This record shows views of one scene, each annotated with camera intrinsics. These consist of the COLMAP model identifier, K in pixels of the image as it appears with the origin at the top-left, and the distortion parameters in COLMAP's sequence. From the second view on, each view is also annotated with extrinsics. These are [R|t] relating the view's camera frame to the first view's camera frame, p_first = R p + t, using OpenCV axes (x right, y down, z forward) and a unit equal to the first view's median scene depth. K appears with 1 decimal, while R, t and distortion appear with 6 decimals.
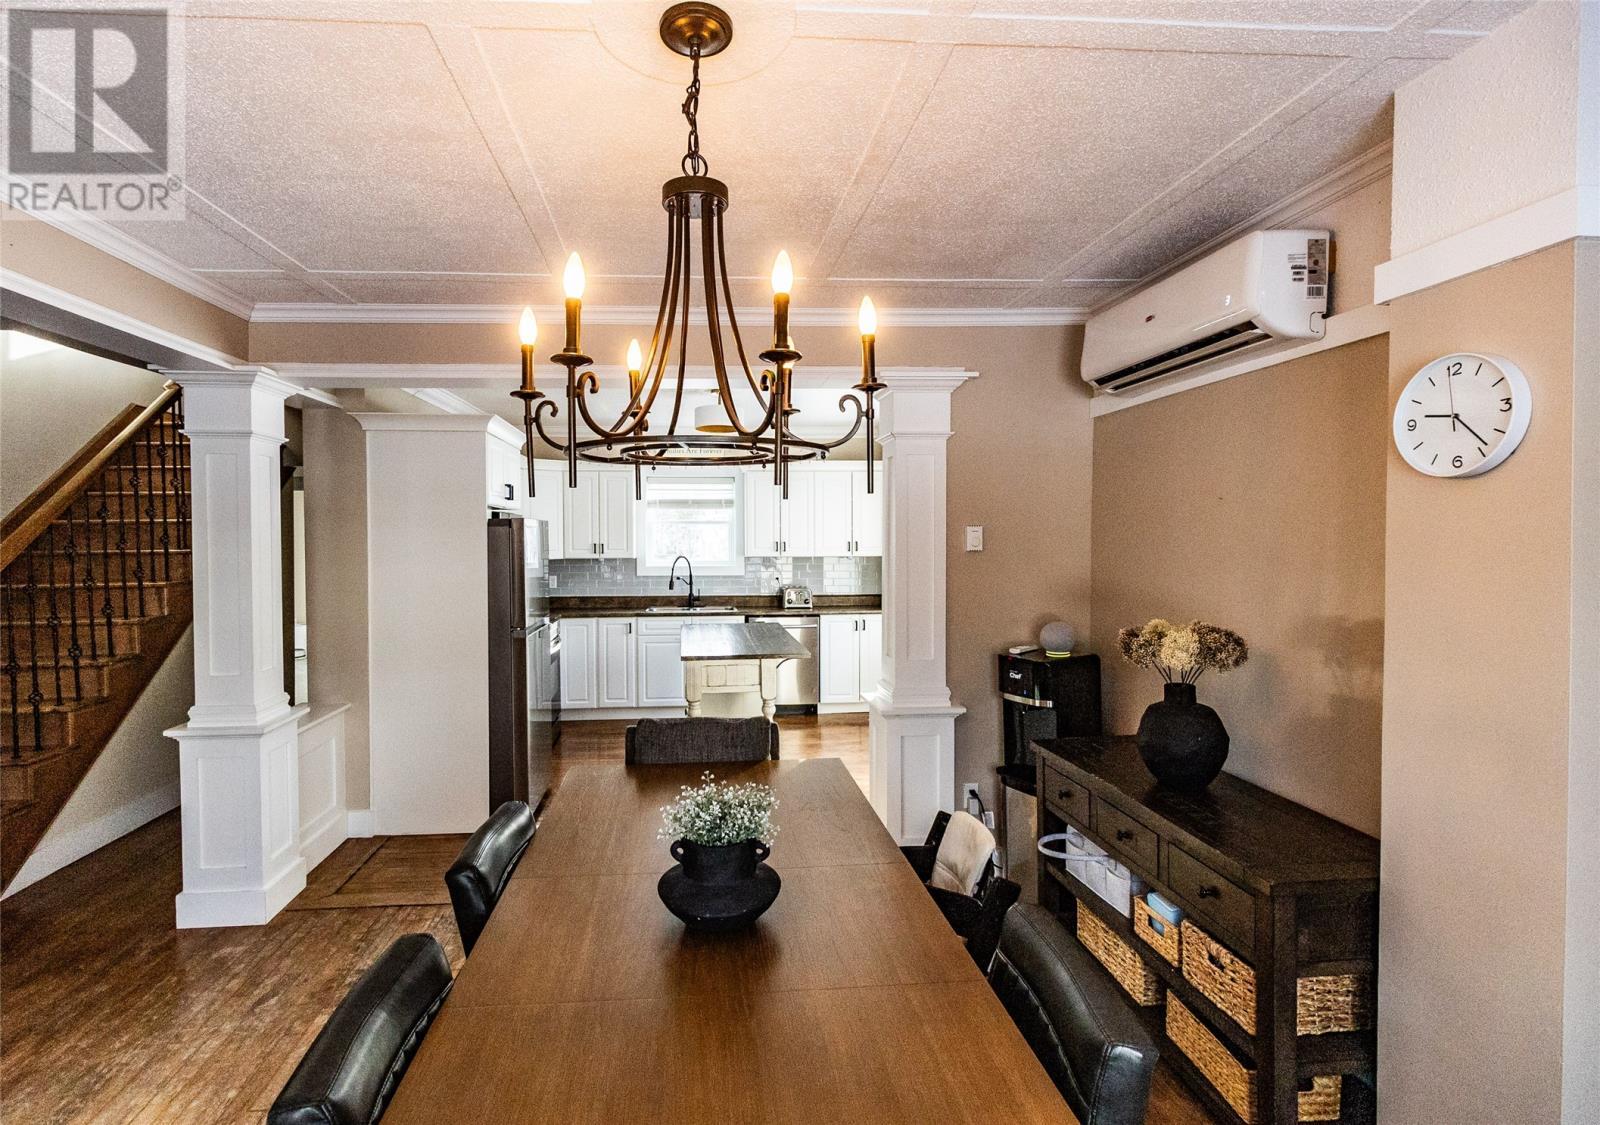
lens RADIAL K [[774.5, 0, 749.6], [0, 774.5, 555.3], [0, 0, 1]] dist [0.005286, -0.000913]
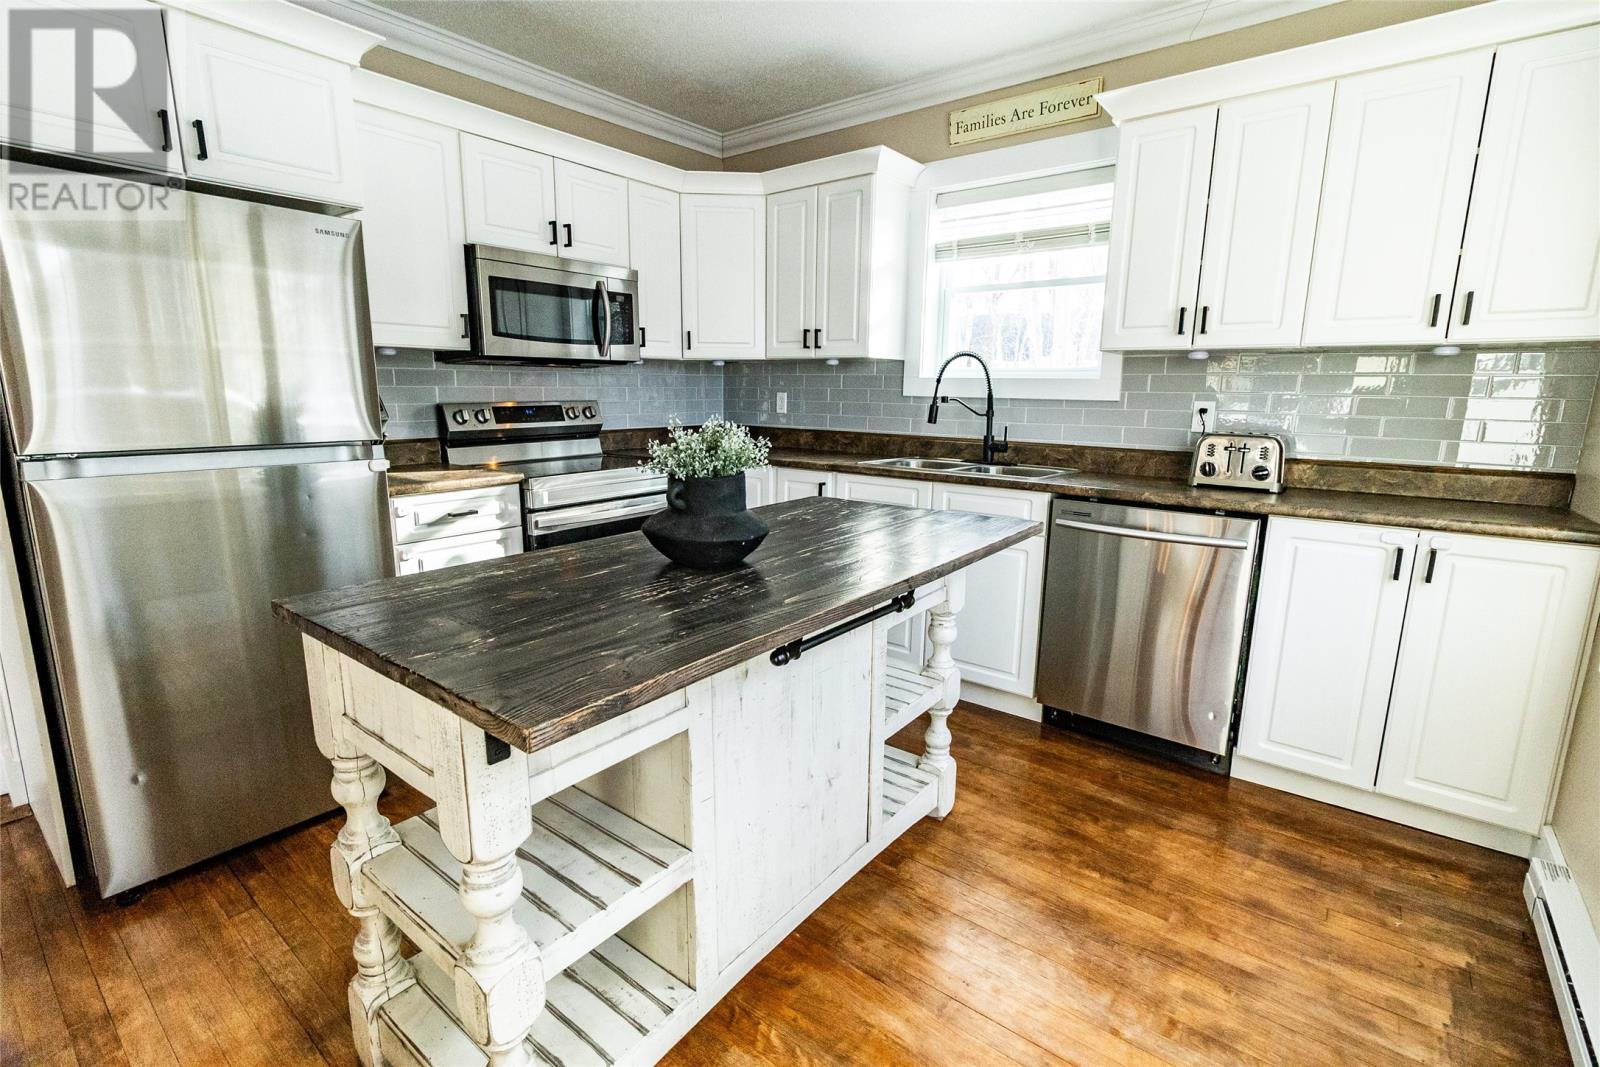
lens RADIAL K [[727.5, 0, 799.8], [0, 727.5, 529.1], [0, 0, 1]] dist [0.001672, 0.000590]
pose [[0.731617, 0.141894, -0.666785, 0.331566], [-0.031863, 0.984147, 0.174470, 0.071905], [0.680971, -0.106399, 0.724539, 1.338335]]
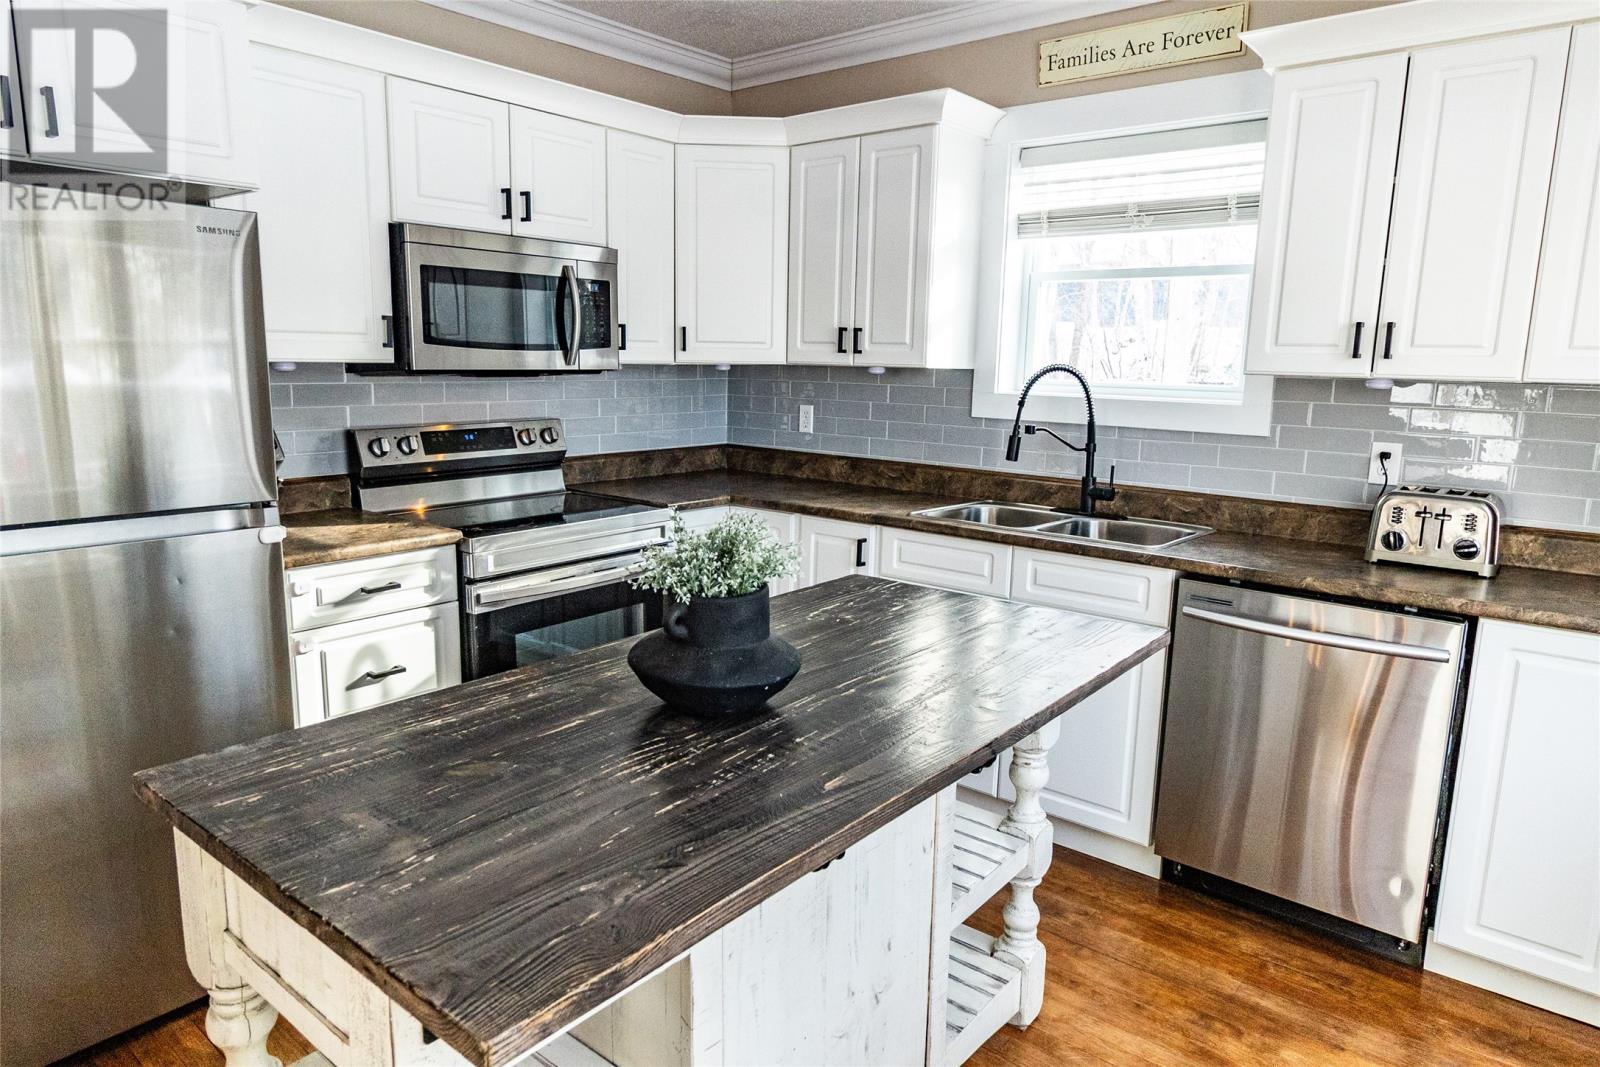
lens RADIAL K [[981.4, 0, 804.0], [0, 981.4, 530.3], [0, 0, 1]] dist [-0.000035, 0.002051]
pose [[0.718109, 0.139423, -0.681822, 0.314093], [-0.041475, 0.986559, 0.158055, 0.018970], [0.694694, -0.085223, 0.714239, 1.338903]]
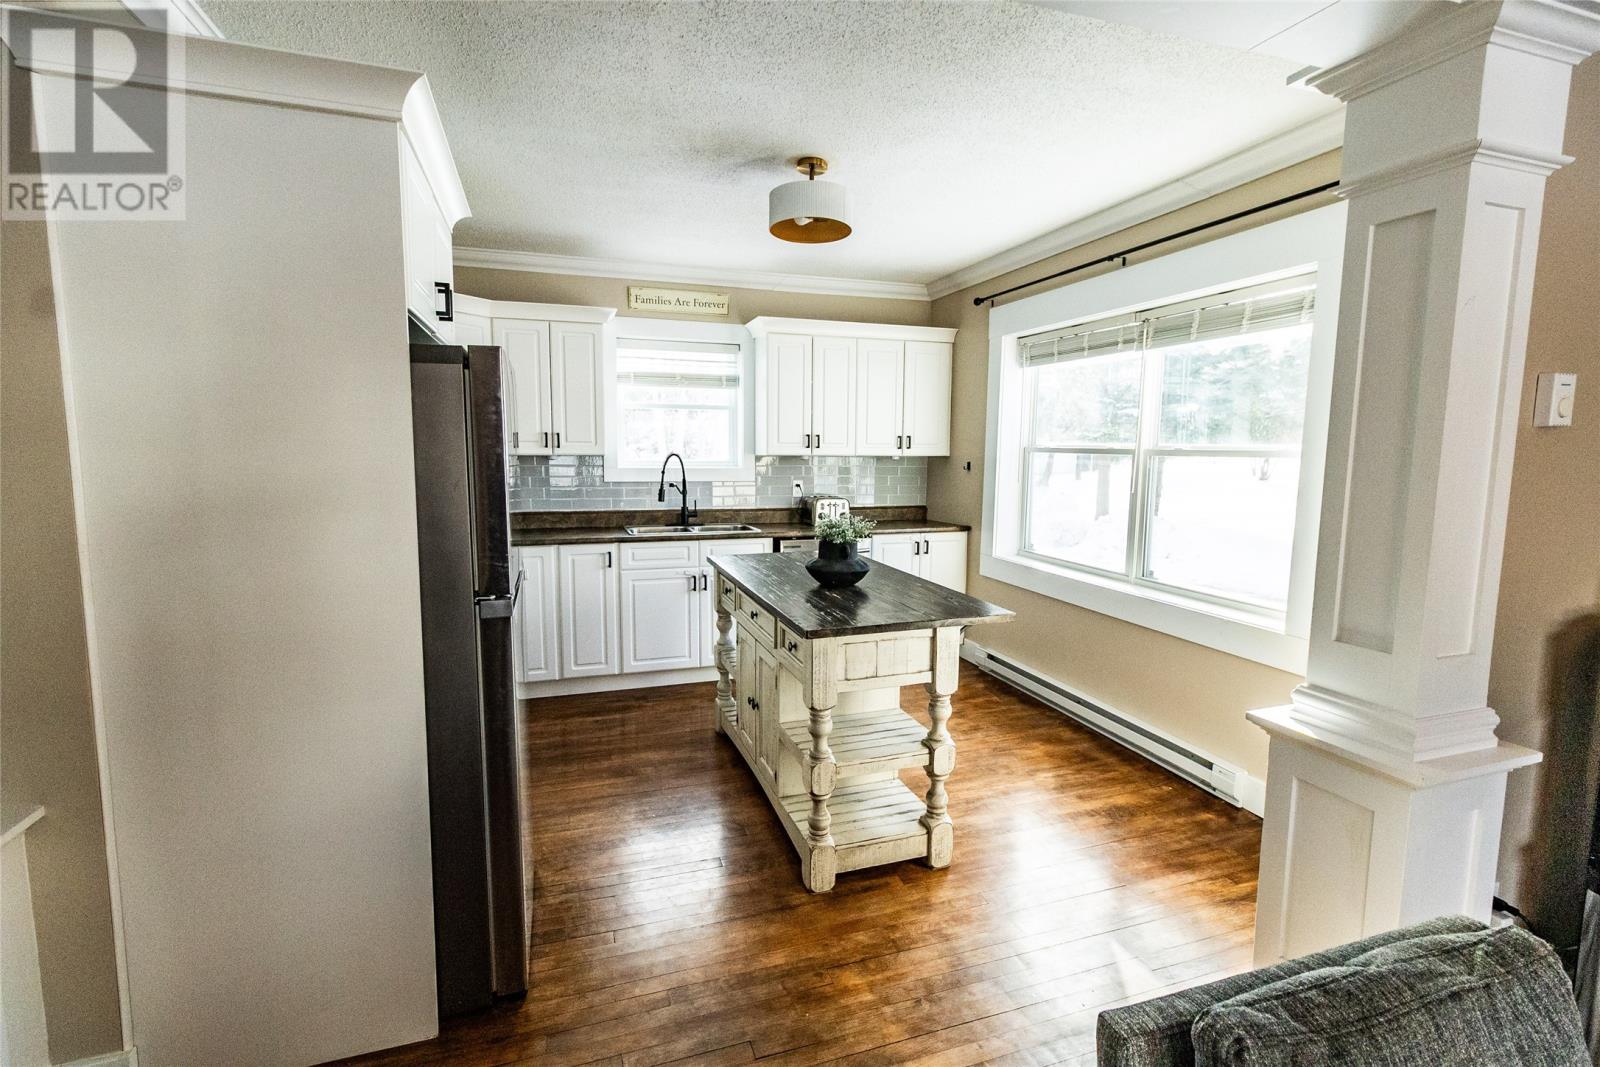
lens RADIAL K [[727.5, 0, 796.2], [0, 727.5, 527.0], [0, 0, 1]] dist [0.001672, 0.000590]
pose [[0.971834, -0.014141, 0.235242, -0.302797], [-0.006278, 0.996290, 0.085827, 0.022733], [-0.235583, -0.084886, 0.968140, 0.743305]]
